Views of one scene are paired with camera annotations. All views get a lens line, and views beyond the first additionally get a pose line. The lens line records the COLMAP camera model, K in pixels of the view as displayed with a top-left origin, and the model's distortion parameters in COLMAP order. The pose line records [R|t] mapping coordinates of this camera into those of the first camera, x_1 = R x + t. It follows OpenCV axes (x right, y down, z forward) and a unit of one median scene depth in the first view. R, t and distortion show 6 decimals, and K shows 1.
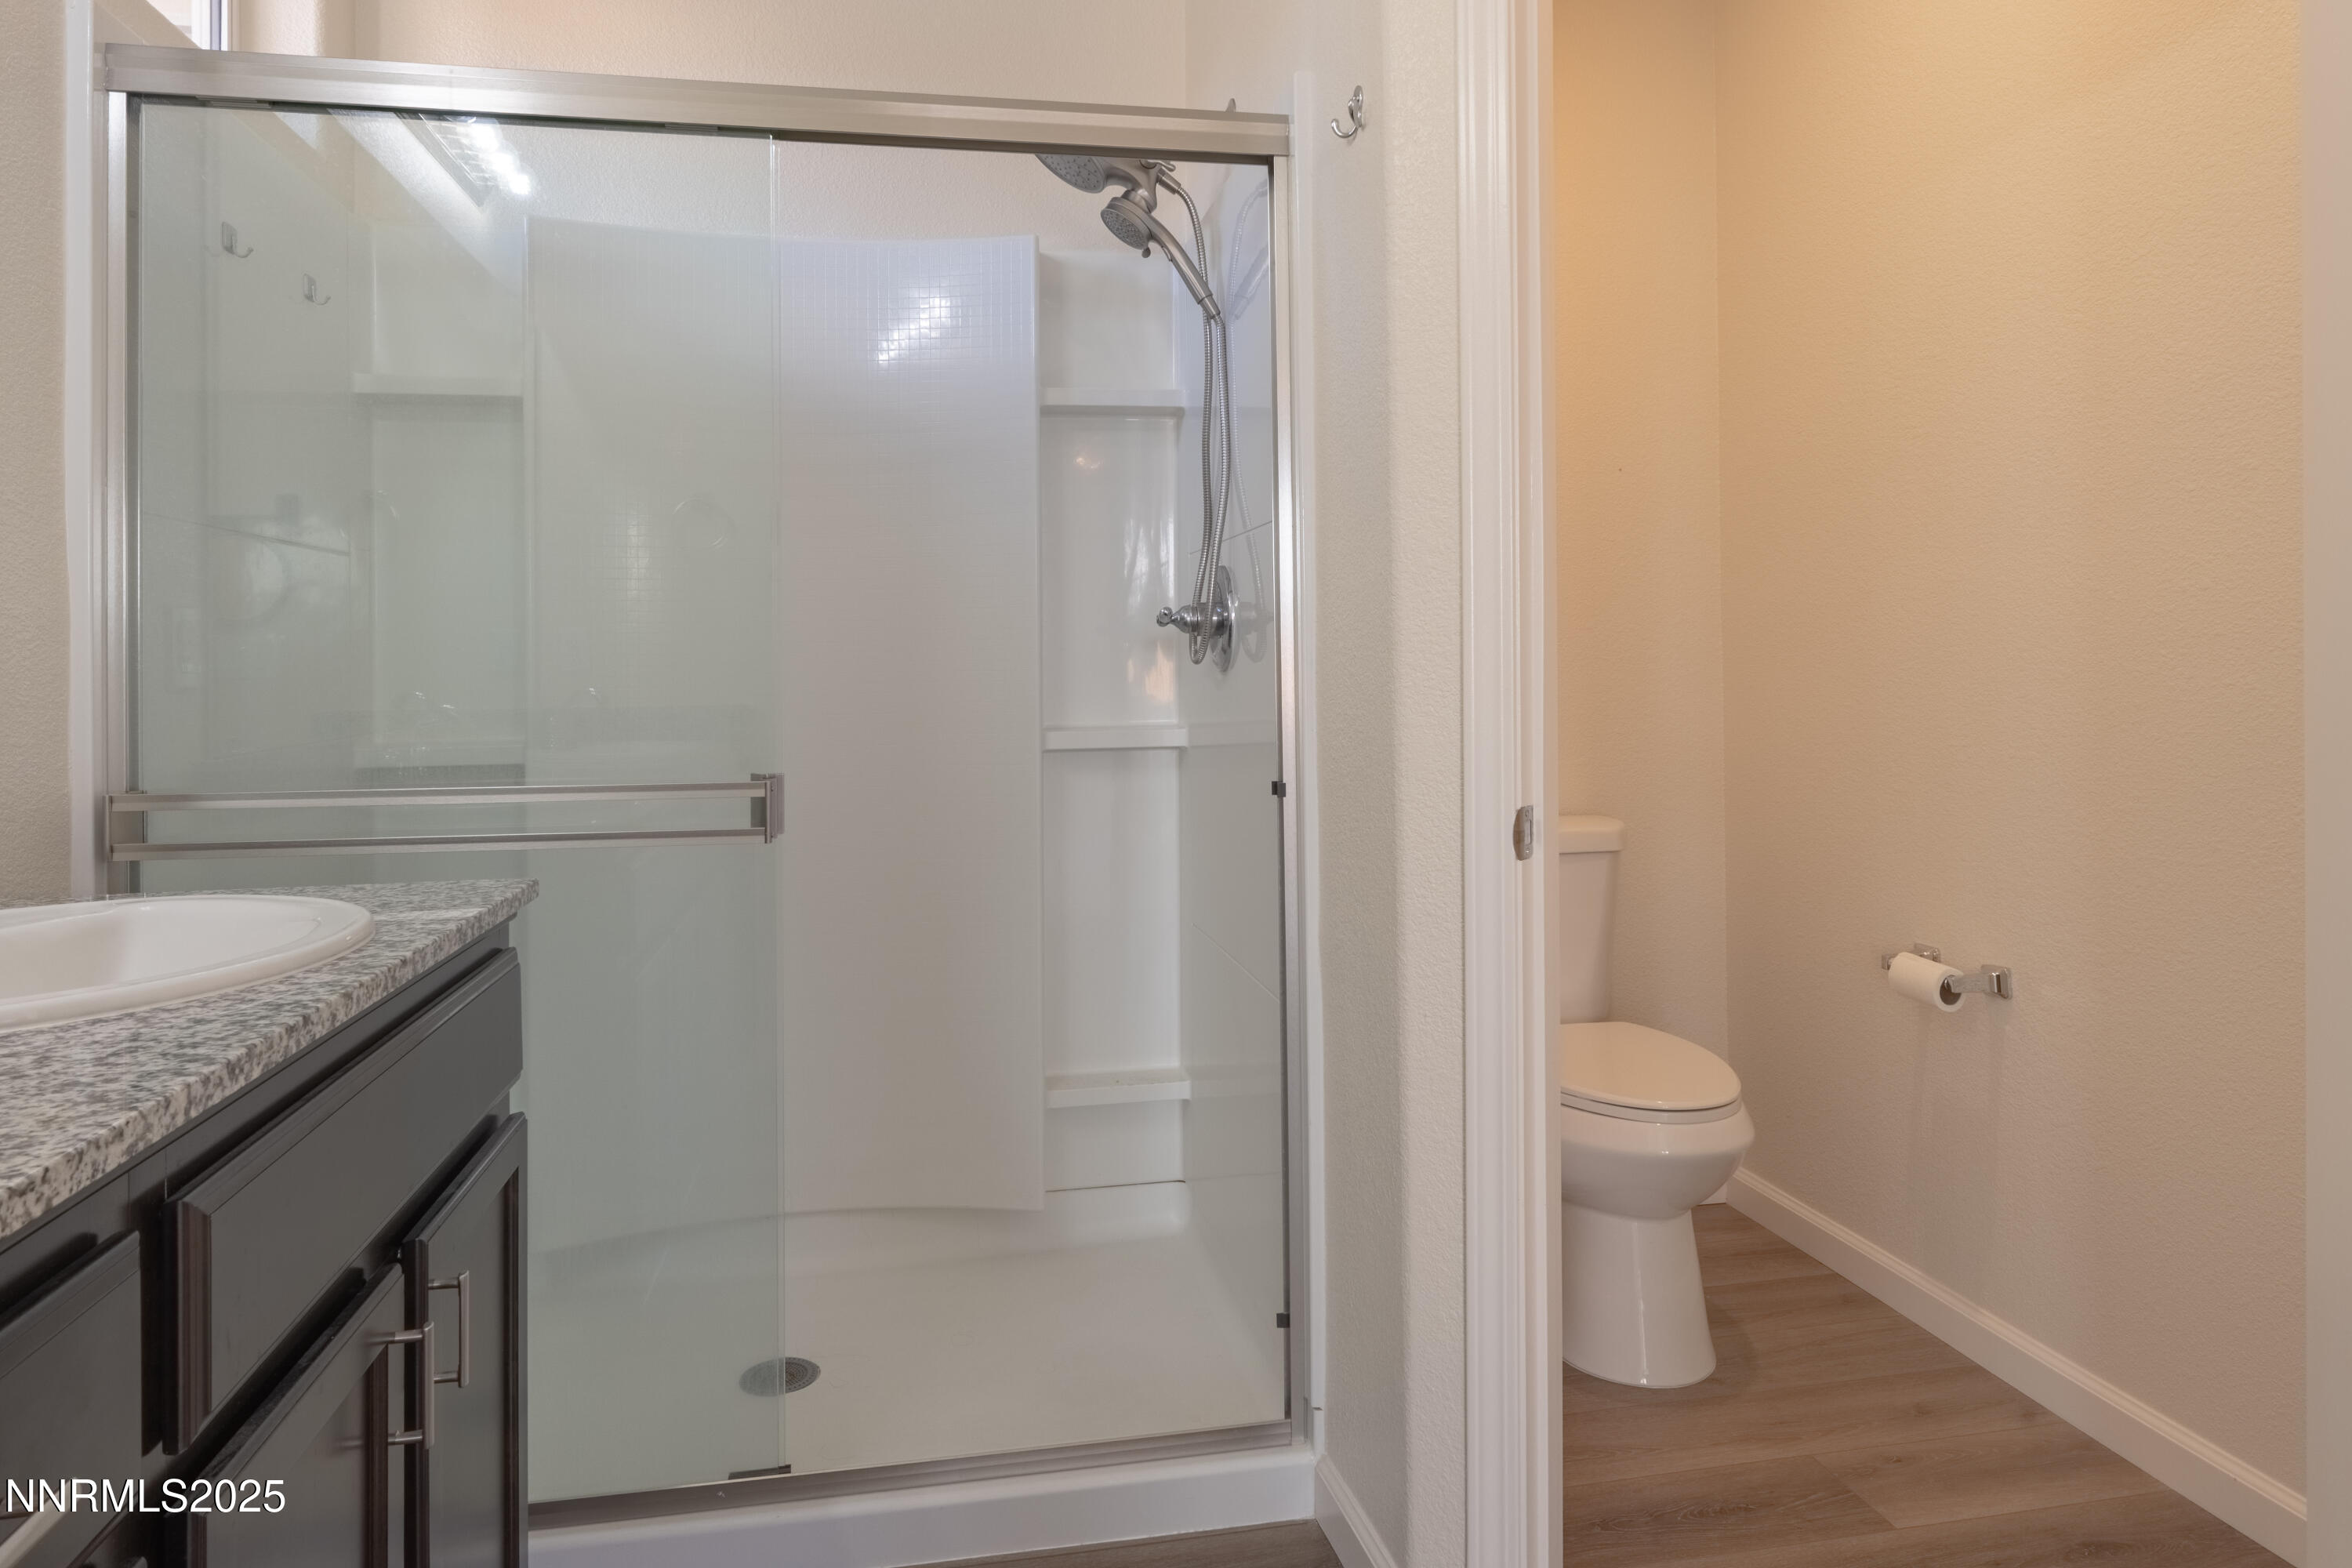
lens RADIAL K [[1443.4, 0, 1173.8], [0, 1443.4, 698.4], [0, 0, 1]] dist [0.000264, -0.000009]
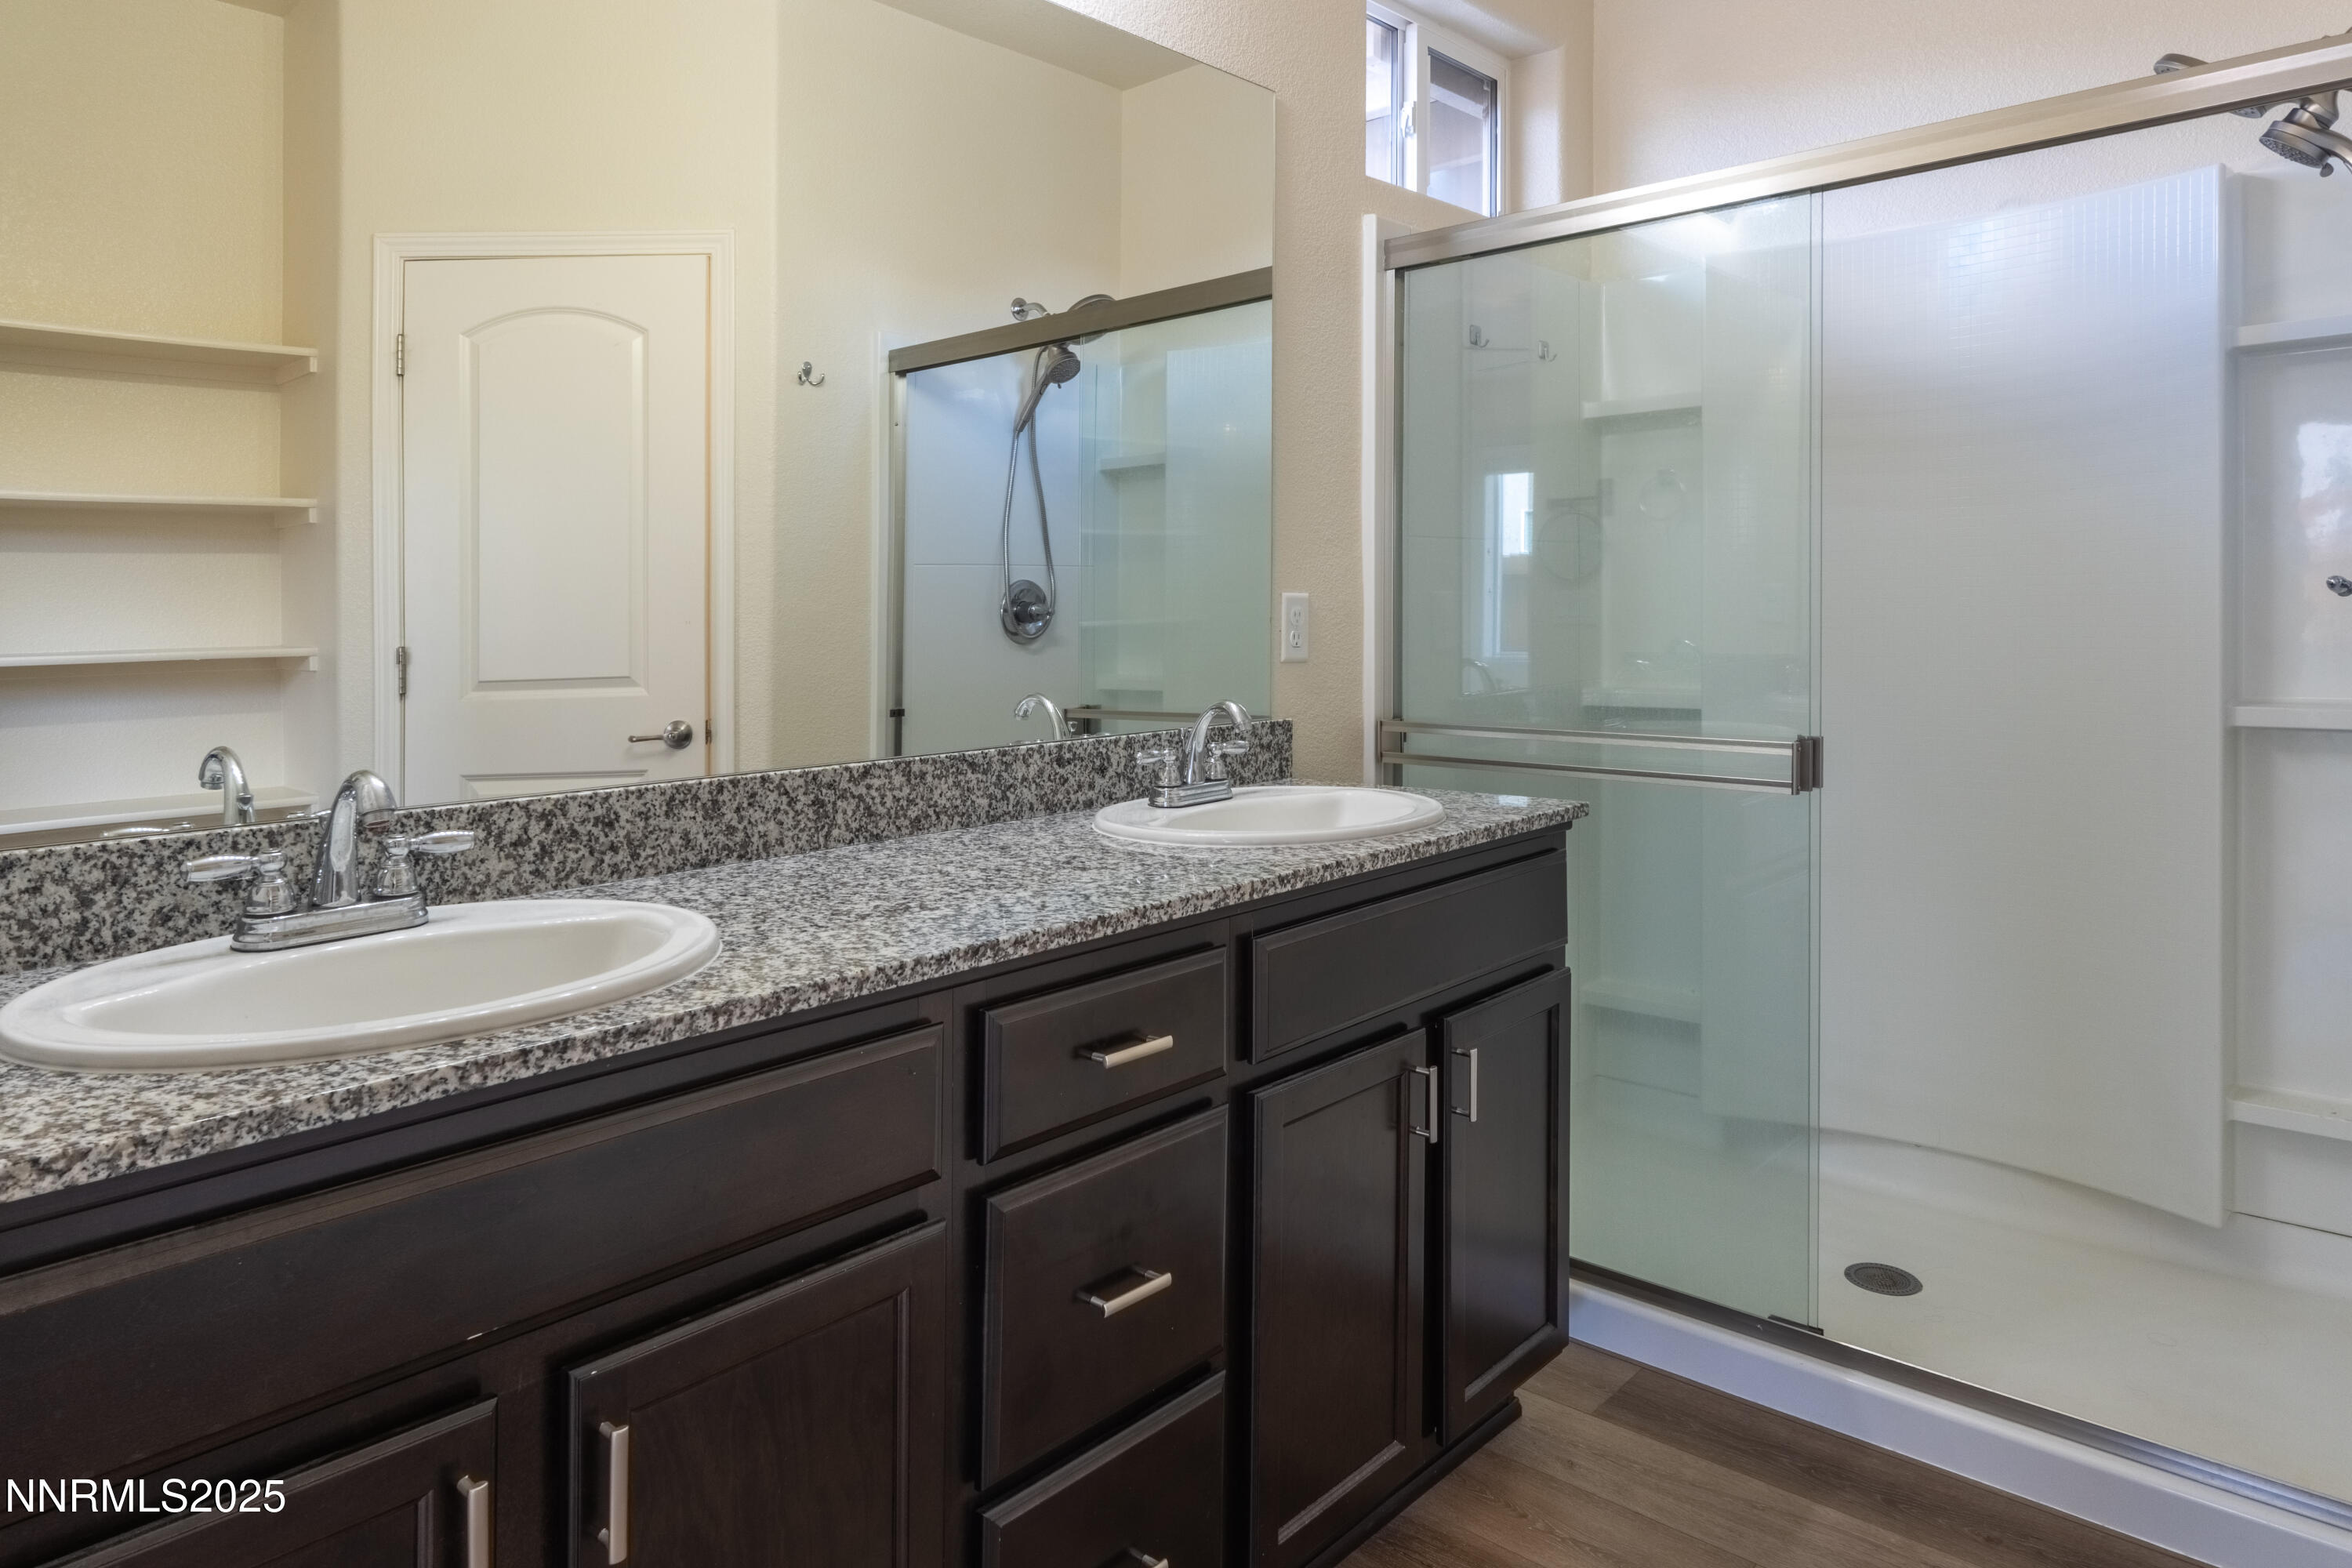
lens RADIAL K [[1473.0, 0, 1157.8], [0, 1473.0, 680.7], [0, 0, 1]] dist [-0.000932, 0.001472]
pose [[0.590959, 0.042735, -0.805569, 0.352270], [-0.008639, 0.998874, 0.046652, -0.042416], [0.806655, -0.020610, 0.590663, -0.124331]]
